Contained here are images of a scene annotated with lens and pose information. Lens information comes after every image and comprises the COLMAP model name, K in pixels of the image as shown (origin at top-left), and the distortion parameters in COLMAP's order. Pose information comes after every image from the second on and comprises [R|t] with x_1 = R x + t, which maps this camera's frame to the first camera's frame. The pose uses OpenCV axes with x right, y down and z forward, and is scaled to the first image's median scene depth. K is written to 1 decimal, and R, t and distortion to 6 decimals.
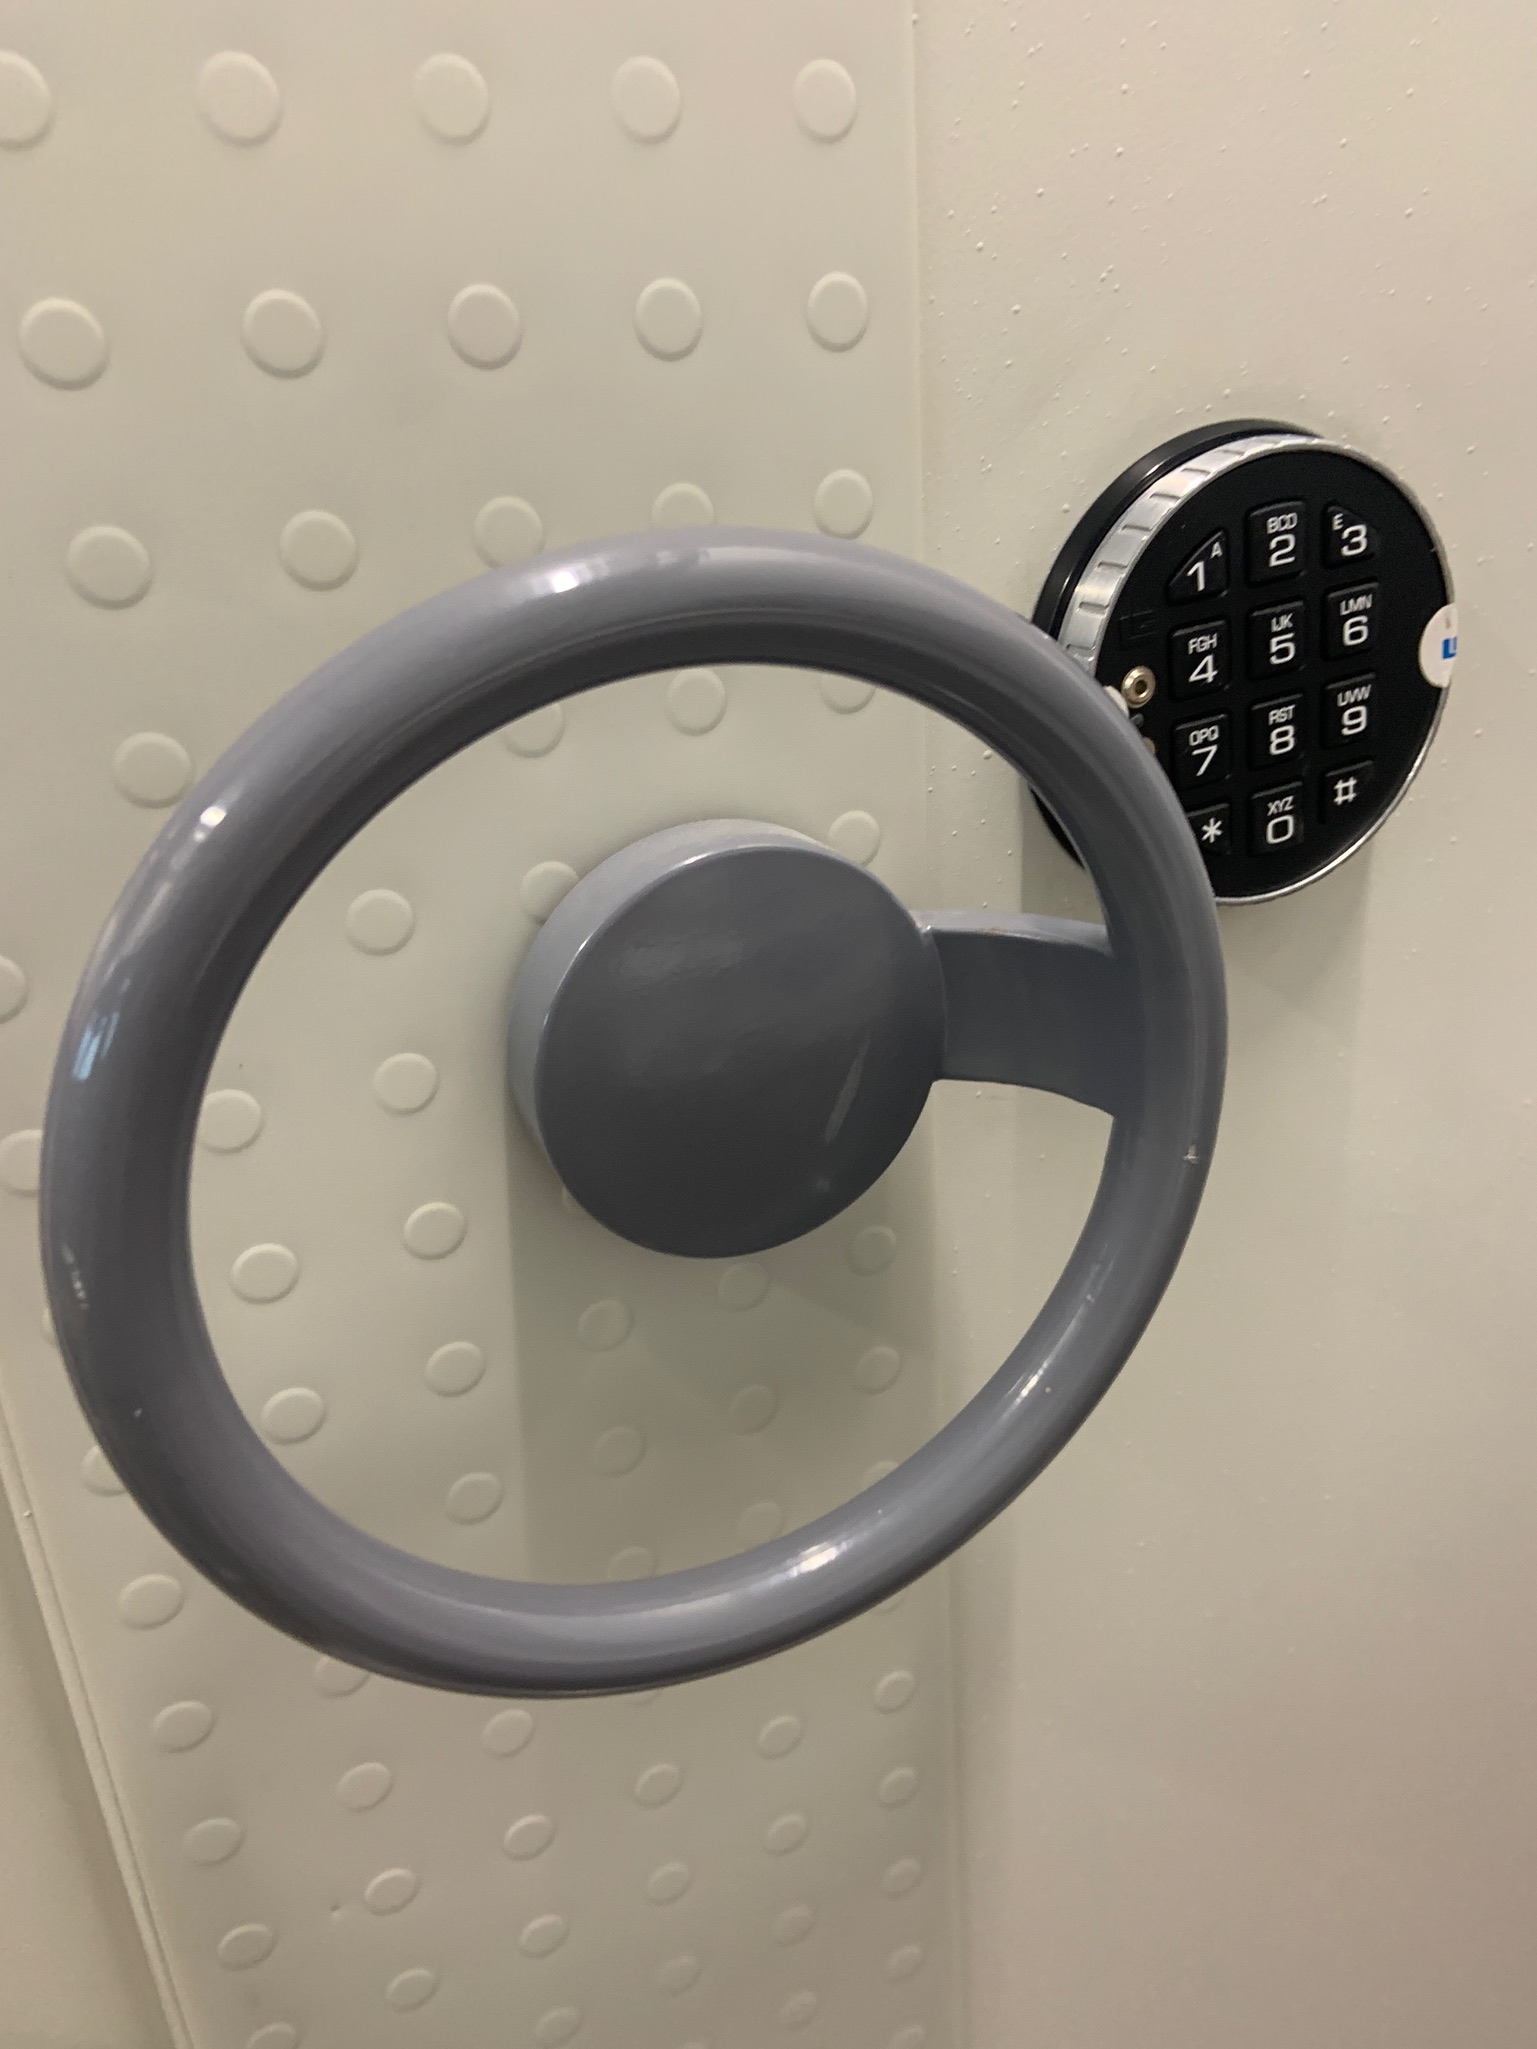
lens RADIAL K [[1556.0, 0, 766.2], [0, 1556.0, 1028.8], [0, 0, 1]] dist [0.084865, -0.089195]
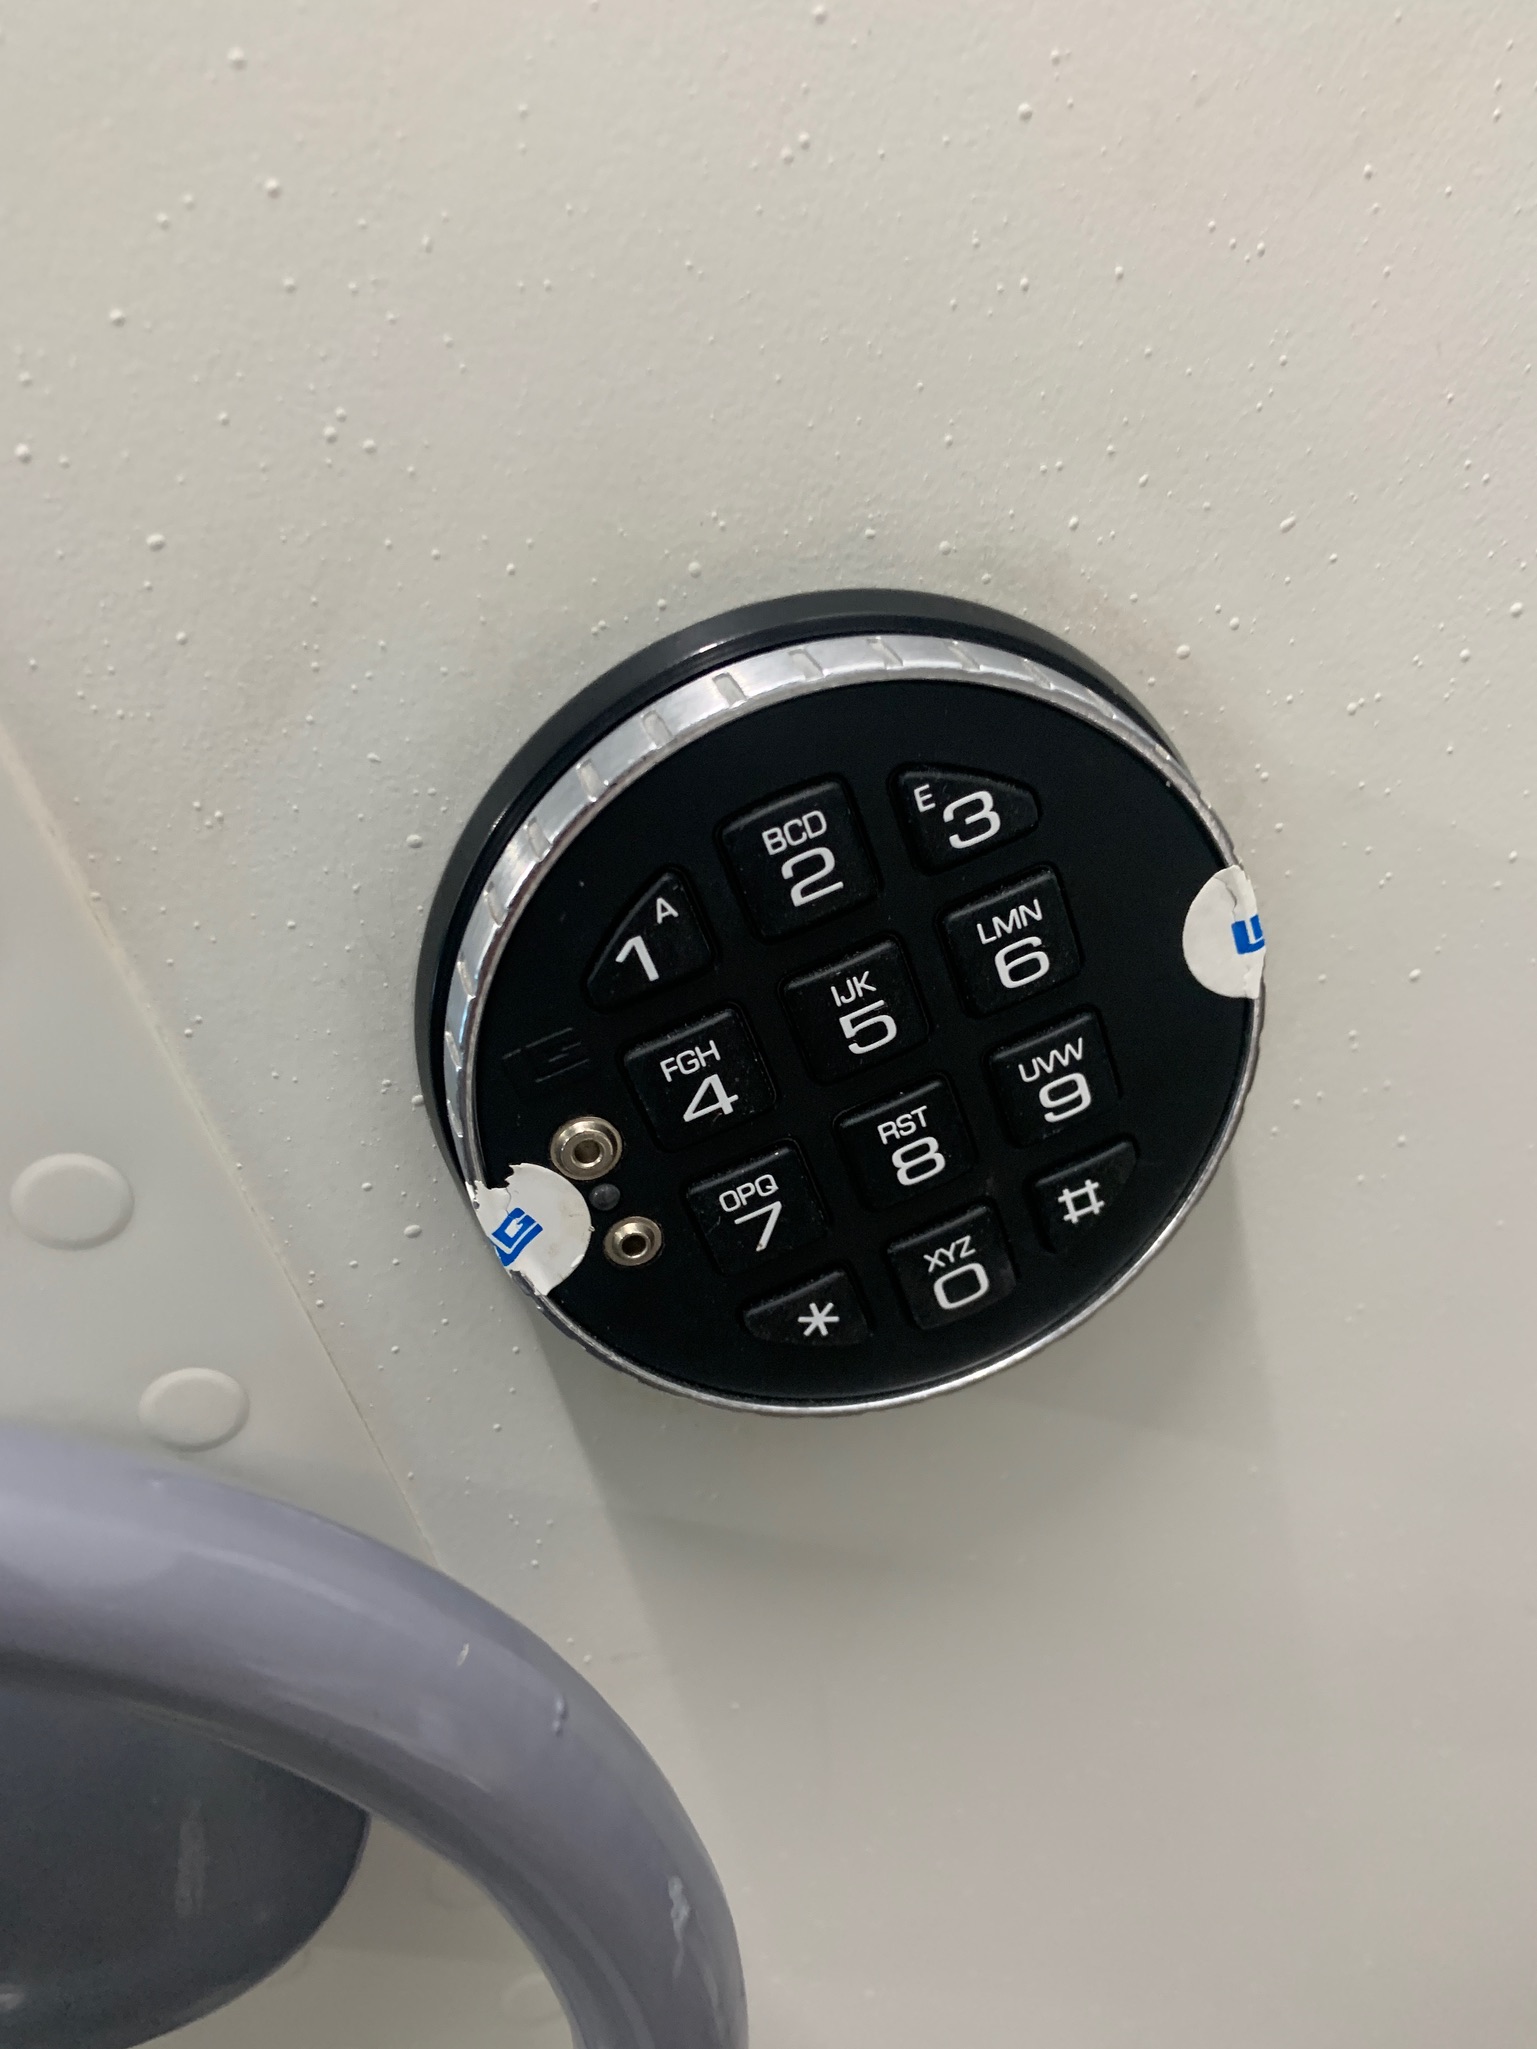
lens RADIAL K [[1556.0, 0, 768.6], [0, 1556.0, 1018.1], [0, 0, 1]] dist [0.084865, -0.089195]
pose [[0.970631, -0.087385, -0.224143, 0.410756], [0.116227, 0.986083, 0.118875, -0.309221], [0.210636, -0.141436, 0.967279, 0.474316]]
